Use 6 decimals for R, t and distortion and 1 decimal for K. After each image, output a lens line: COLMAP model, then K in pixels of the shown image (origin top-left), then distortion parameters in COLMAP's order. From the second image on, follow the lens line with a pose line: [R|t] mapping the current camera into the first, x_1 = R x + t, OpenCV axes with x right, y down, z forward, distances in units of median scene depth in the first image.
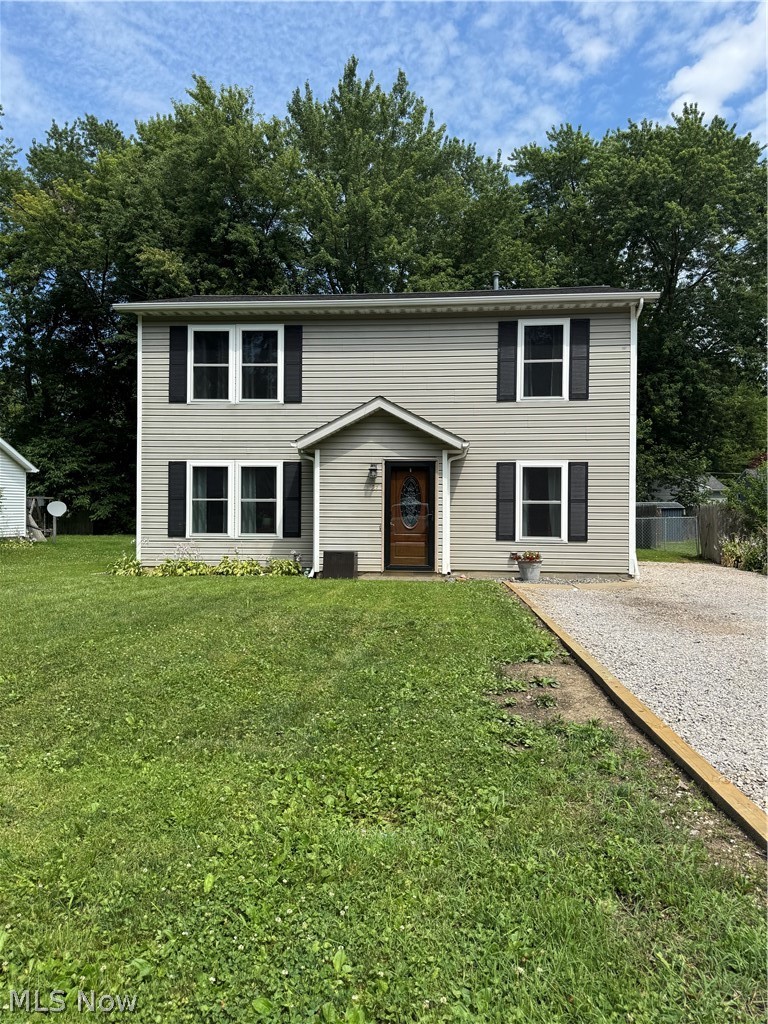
lens RADIAL K [[726.7, 0, 394.7], [0, 726.7, 509.1], [0, 0, 1]] dist [0.050445, -0.027656]
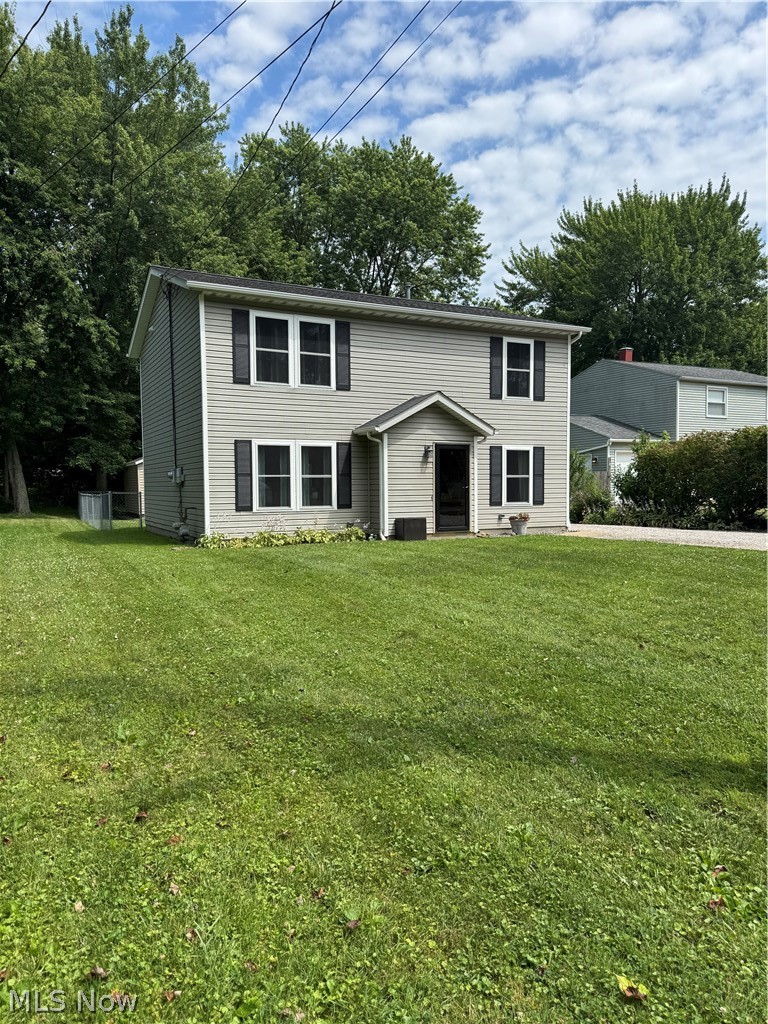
lens RADIAL K [[726.7, 0, 379.6], [0, 726.7, 519.3], [0, 0, 1]] dist [0.050445, -0.027656]
pose [[0.845148, -0.038494, 0.533144, -0.719452], [0.010707, 0.998423, 0.055116, -0.006772], [-0.534425, -0.040873, 0.844227, 0.000909]]
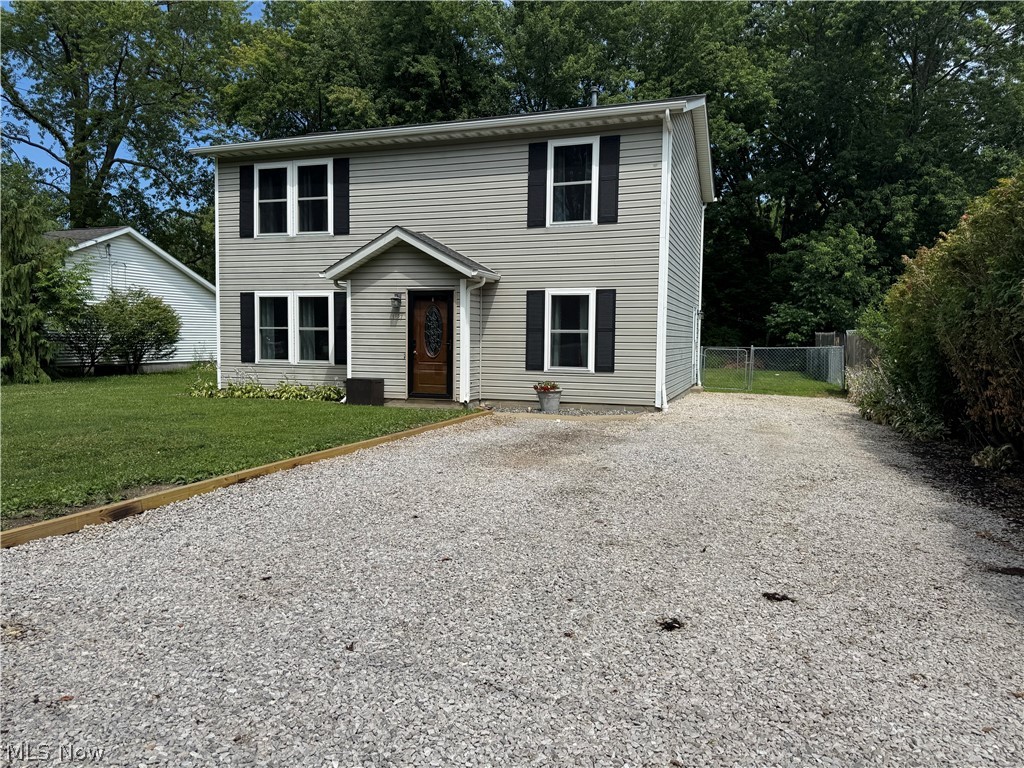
lens RADIAL K [[726.7, 0, 514.1], [0, 726.7, 381.2], [0, 0, 1]] dist [0.050445, -0.027656]
pose [[0.971288, 0.017740, -0.237246, 0.355859], [-0.003441, 0.998159, 0.060549, -0.001335], [0.237883, -0.057994, 0.969561, 0.038709]]
